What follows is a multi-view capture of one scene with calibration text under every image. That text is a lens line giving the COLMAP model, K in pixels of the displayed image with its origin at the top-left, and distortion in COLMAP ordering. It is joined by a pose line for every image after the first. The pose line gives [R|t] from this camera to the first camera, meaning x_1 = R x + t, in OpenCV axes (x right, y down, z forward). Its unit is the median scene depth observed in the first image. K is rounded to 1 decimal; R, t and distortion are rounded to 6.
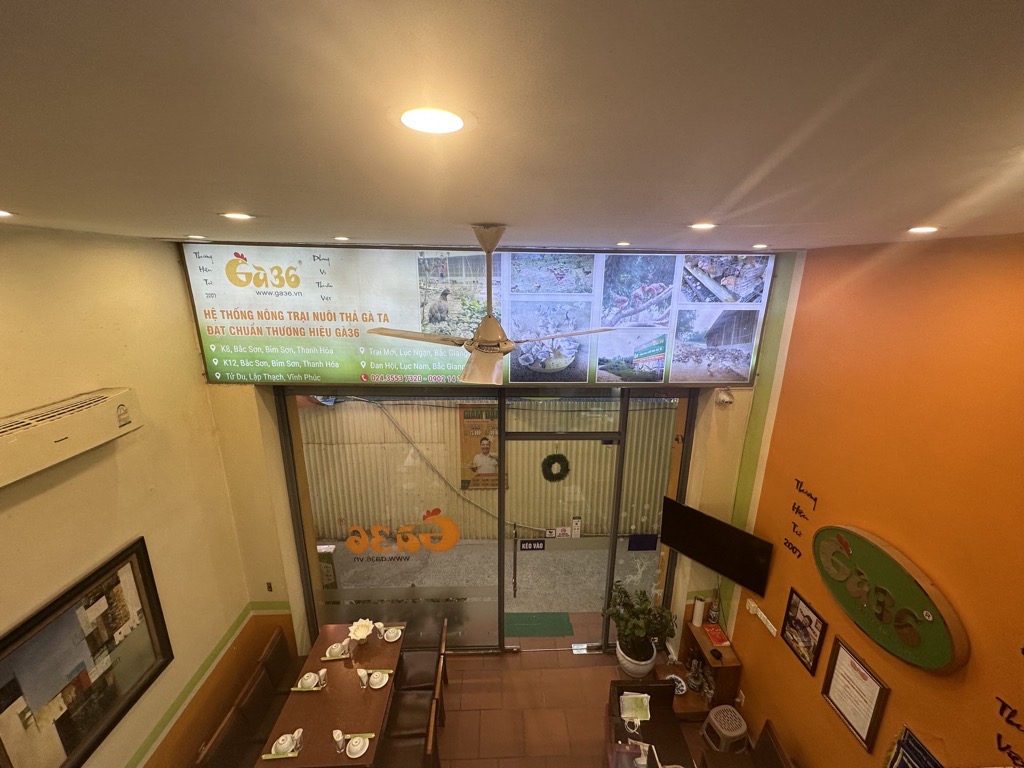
lens RADIAL K [[410.6, 0, 511.7], [0, 410.6, 381.3], [0, 0, 1]] dist [-0.002651, 0.000613]
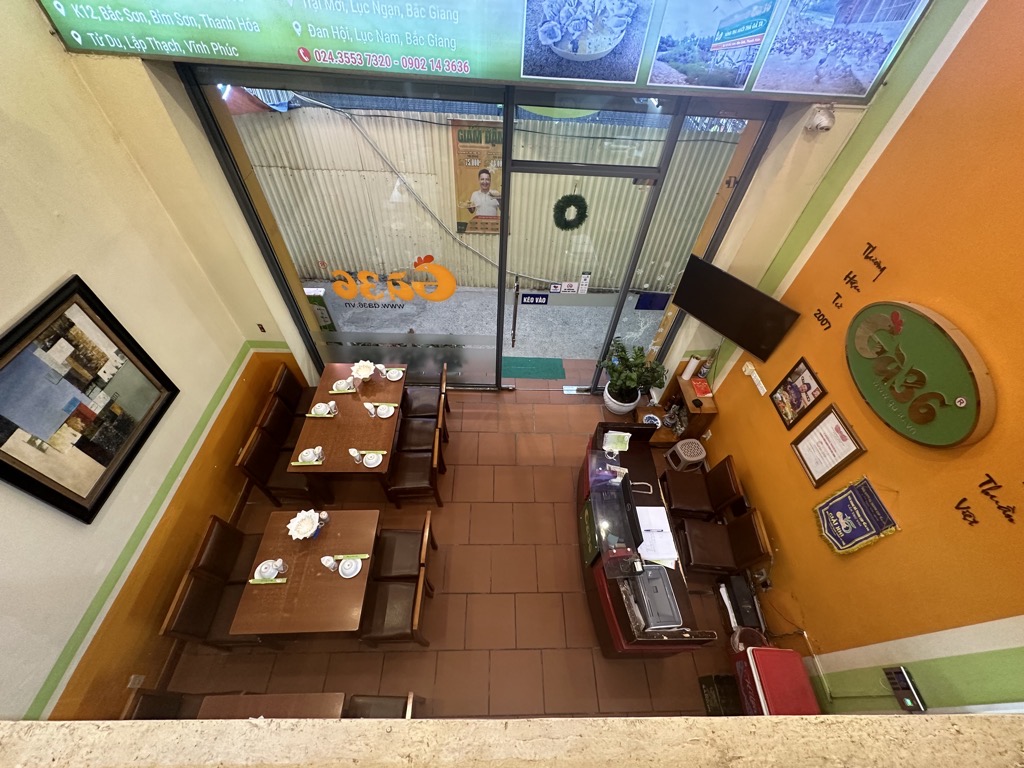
lens RADIAL K [[410.6, 0, 512.0], [0, 410.6, 385.8], [0, 0, 1]] dist [-0.002651, 0.000613]
pose [[0.998904, 0.043121, 0.018232, -0.011756], [-0.045774, 0.817823, 0.573647, 0.033678], [0.009826, -0.573852, 0.818900, 0.150336]]
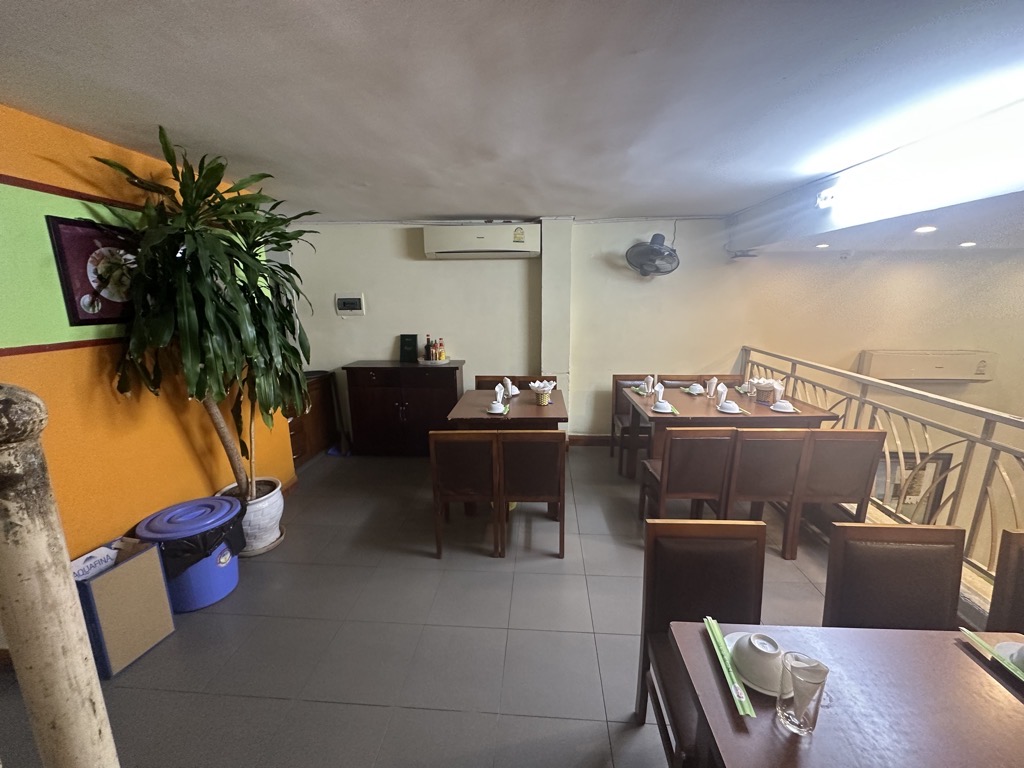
lens RADIAL K [[410.6, 0, 513.6], [0, 410.6, 391.7], [0, 0, 1]] dist [-0.002651, 0.000613]
pose [[-0.106349, 0.221968, -0.969237, 0.513420], [-0.245657, 0.938683, 0.241925, 0.156788], [0.963505, 0.263828, -0.045300, -0.409760]]
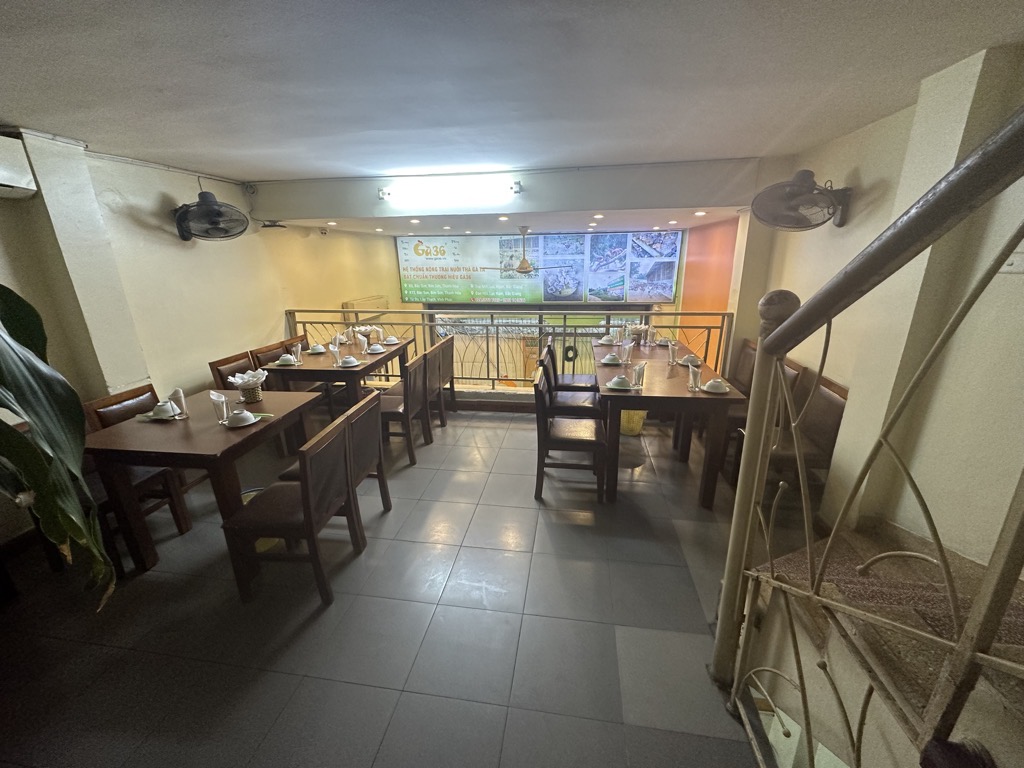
lens RADIAL K [[410.6, 0, 512.9], [0, 410.6, 383.4], [0, 0, 1]] dist [-0.002651, 0.000613]
pose [[0.984134, 0.024429, -0.175737, 0.211255], [-0.017008, 0.998904, 0.043609, 0.315477], [0.176610, -0.039928, 0.983471, -1.000313]]
